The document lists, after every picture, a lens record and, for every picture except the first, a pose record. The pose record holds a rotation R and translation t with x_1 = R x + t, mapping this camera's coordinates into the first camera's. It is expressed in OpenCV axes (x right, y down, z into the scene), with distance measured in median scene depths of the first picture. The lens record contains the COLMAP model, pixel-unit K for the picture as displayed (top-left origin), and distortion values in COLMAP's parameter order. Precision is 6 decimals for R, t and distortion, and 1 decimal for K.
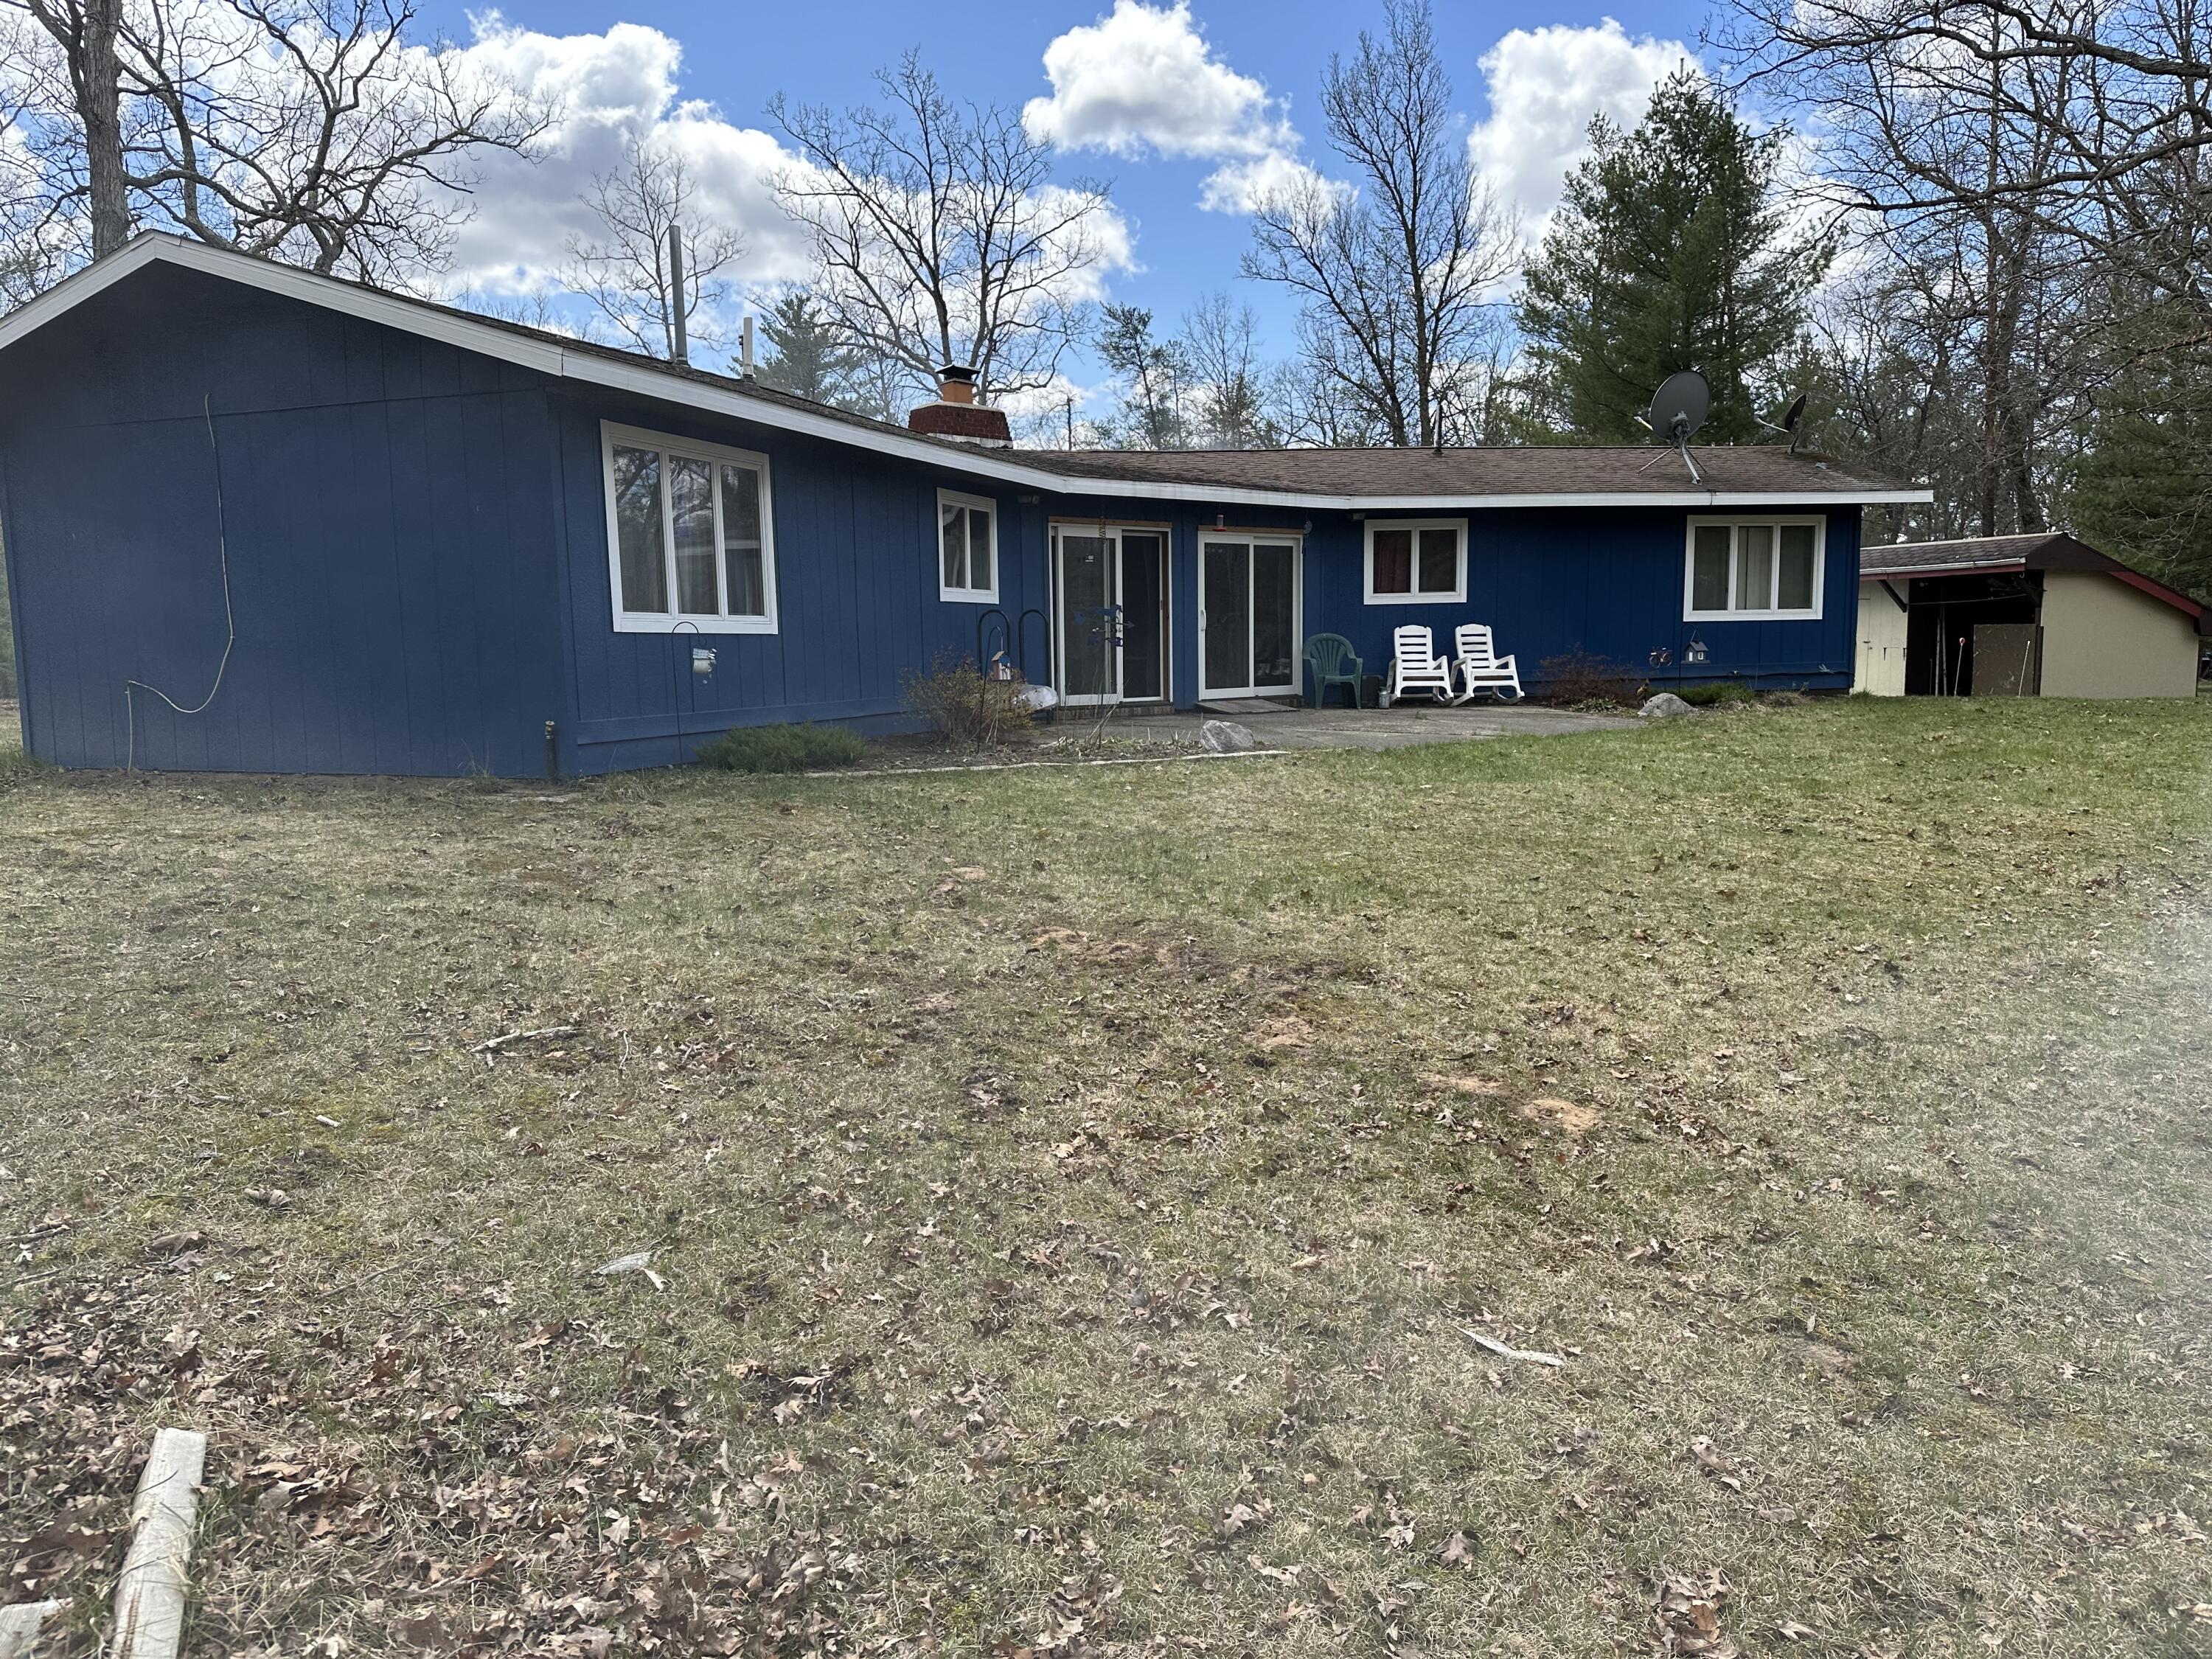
lens RADIAL K [[1554.0, 0, 1108.6], [0, 1554.0, 840.5], [0, 0, 1]] dist [0.043369, -0.040179]
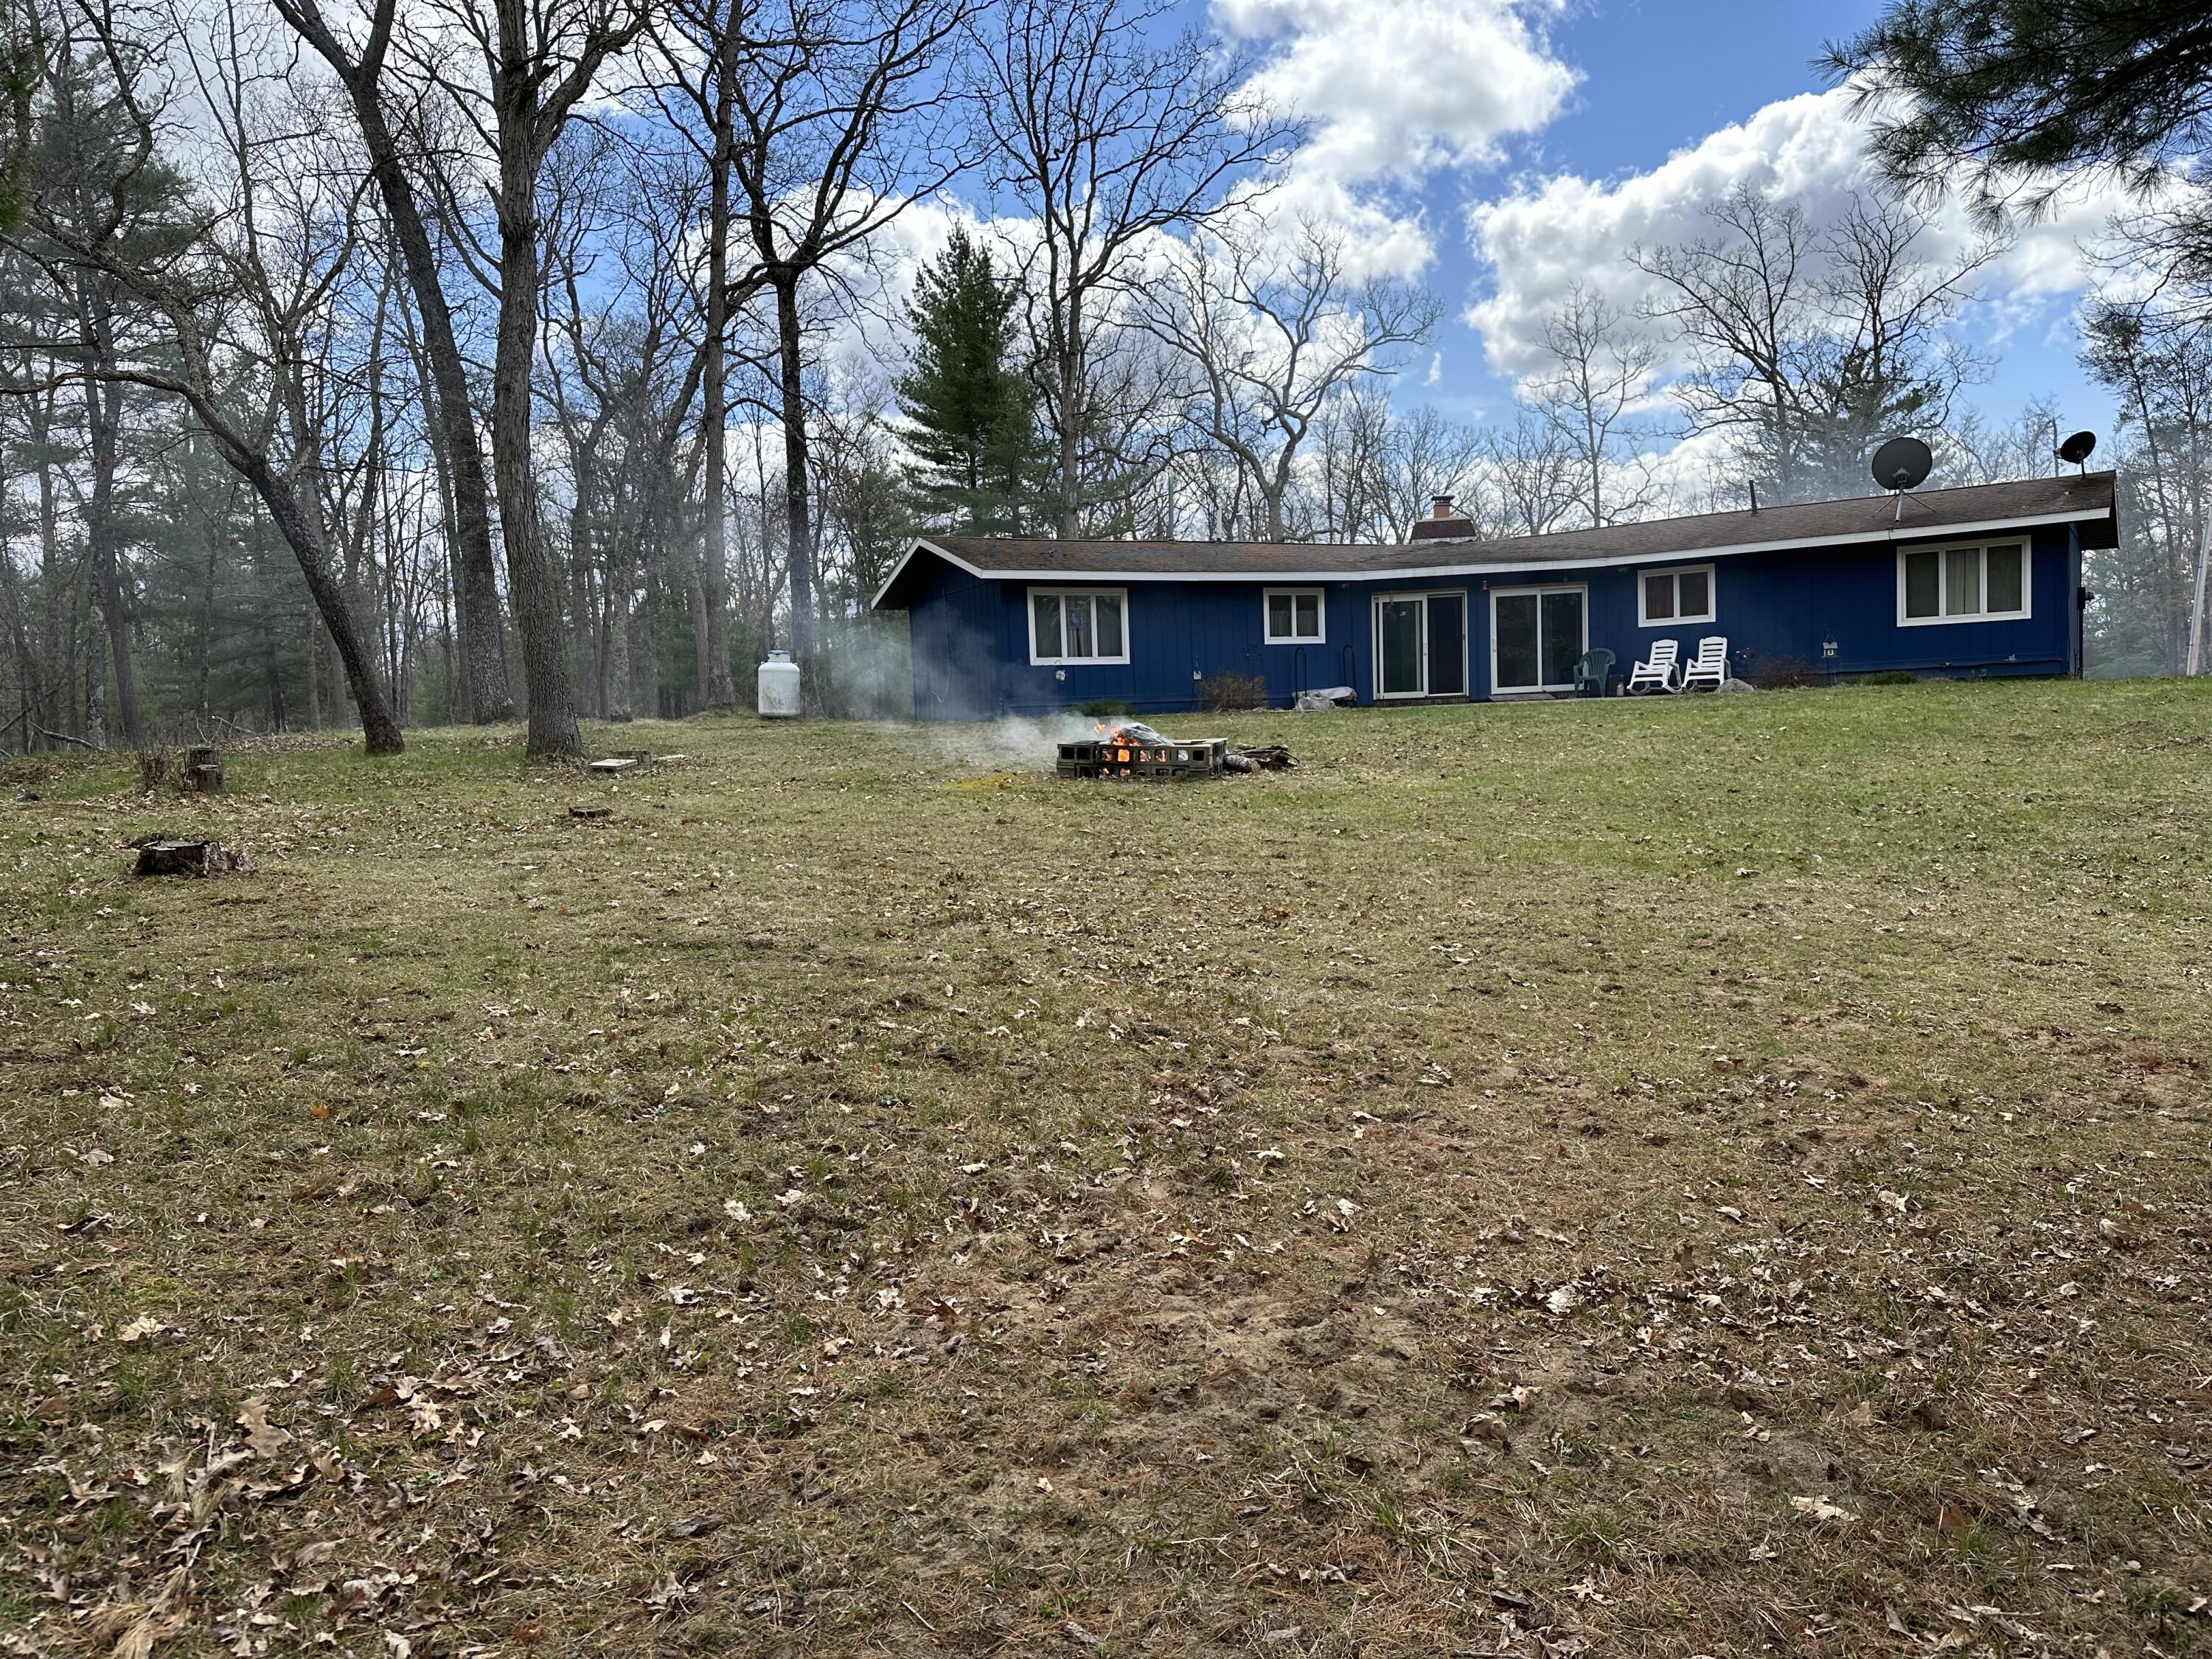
lens RADIAL K [[1554.0, 0, 1118.2], [0, 1554.0, 824.4], [0, 0, 1]] dist [0.043369, -0.040179]
pose [[0.730150, 0.028301, -0.682701, 0.845100], [-0.056442, 0.998225, -0.018983, 0.093710], [0.680952, 0.052393, 0.730451, -0.426093]]
